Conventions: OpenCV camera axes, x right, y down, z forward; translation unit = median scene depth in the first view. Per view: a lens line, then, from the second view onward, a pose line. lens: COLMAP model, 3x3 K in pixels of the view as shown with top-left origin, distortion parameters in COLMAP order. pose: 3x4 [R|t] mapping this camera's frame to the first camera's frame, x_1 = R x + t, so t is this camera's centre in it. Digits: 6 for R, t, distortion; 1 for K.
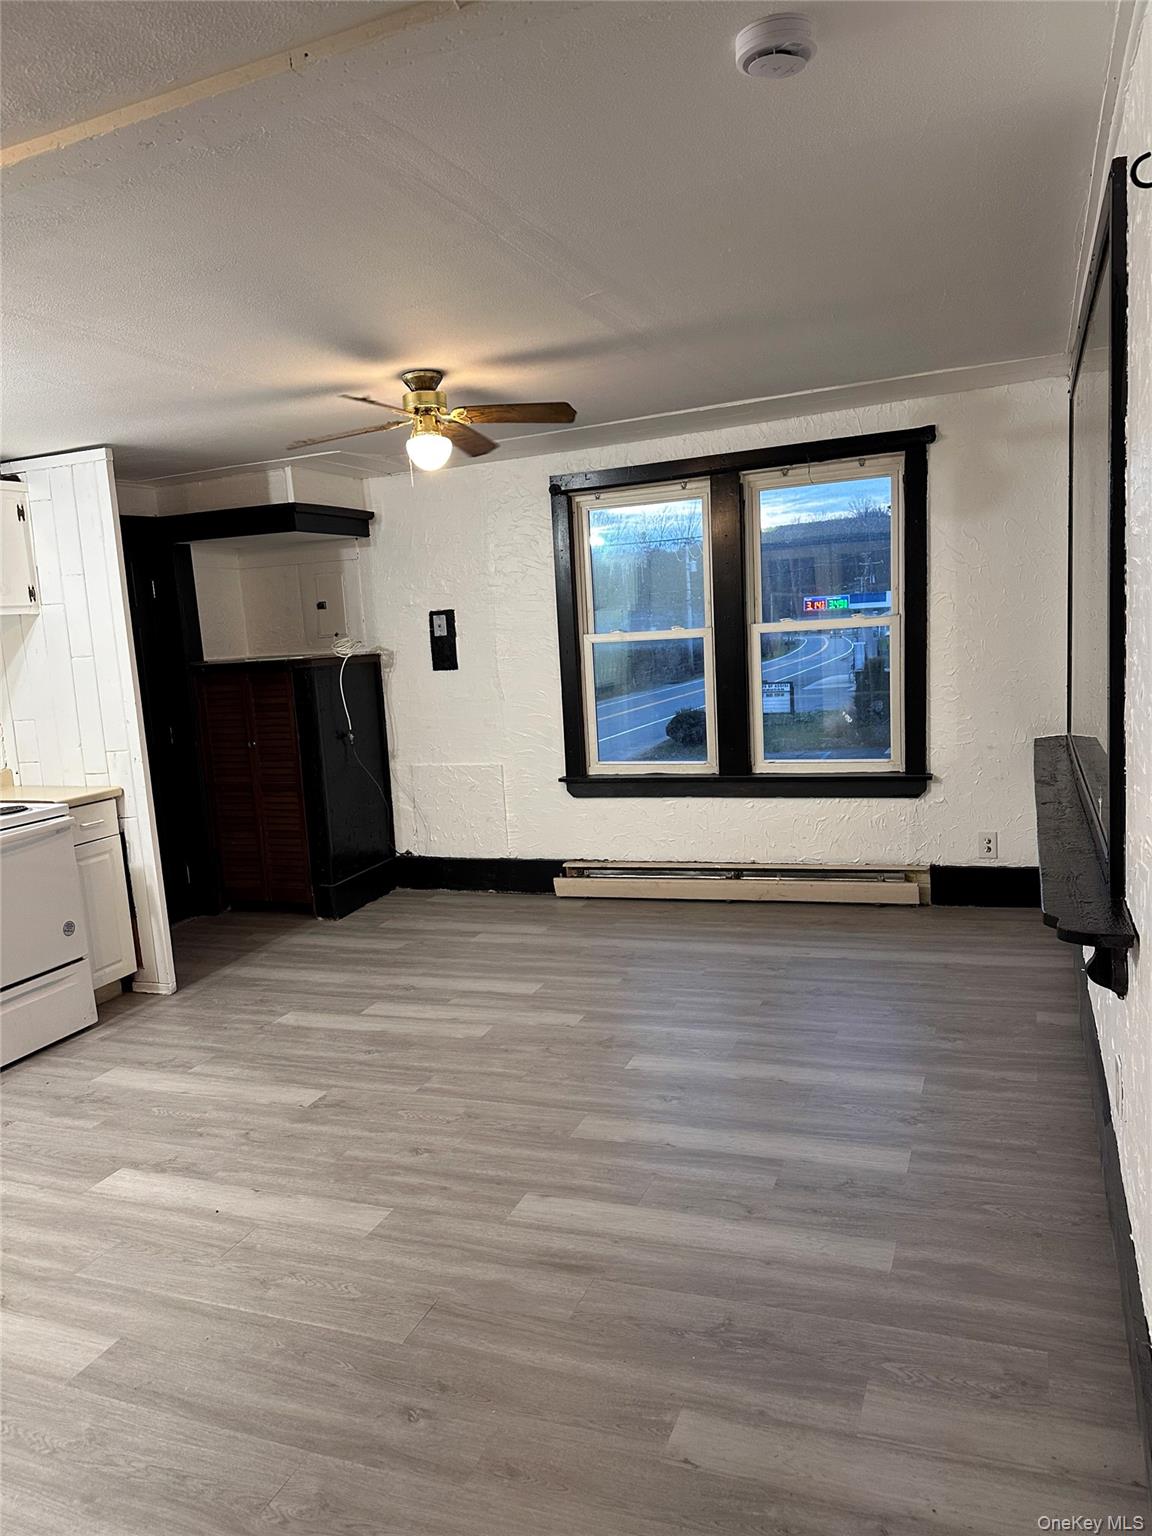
lens RADIAL K [[1080.0, 0, 566.4], [0, 1080.0, 792.7], [0, 0, 1]] dist [0.141285, -0.202332]
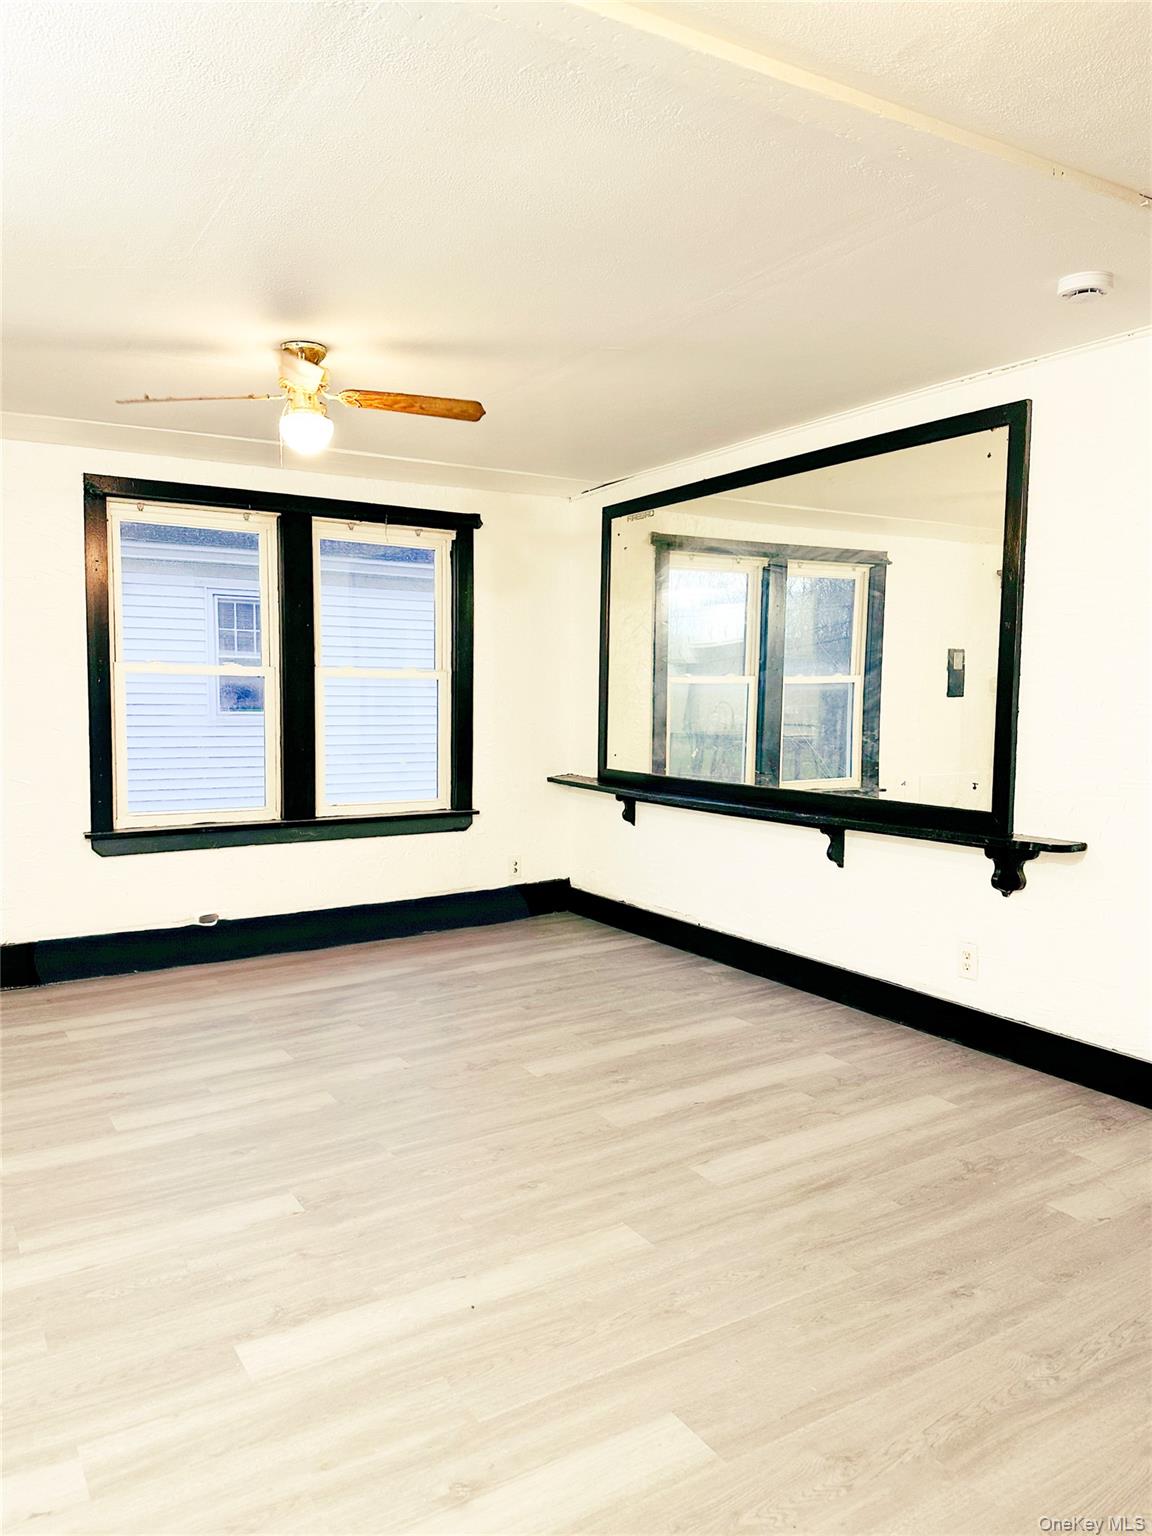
lens RADIAL K [[1095.6, 0, 557.7], [0, 1095.6, 791.5], [0, 0, 1]] dist [0.135658, -0.177067]
pose [[0.581451, -0.004757, 0.813567, -0.783087], [0.077594, 0.995749, -0.049633, 0.040361], [-0.809872, 0.091987, 0.579349, 0.363020]]
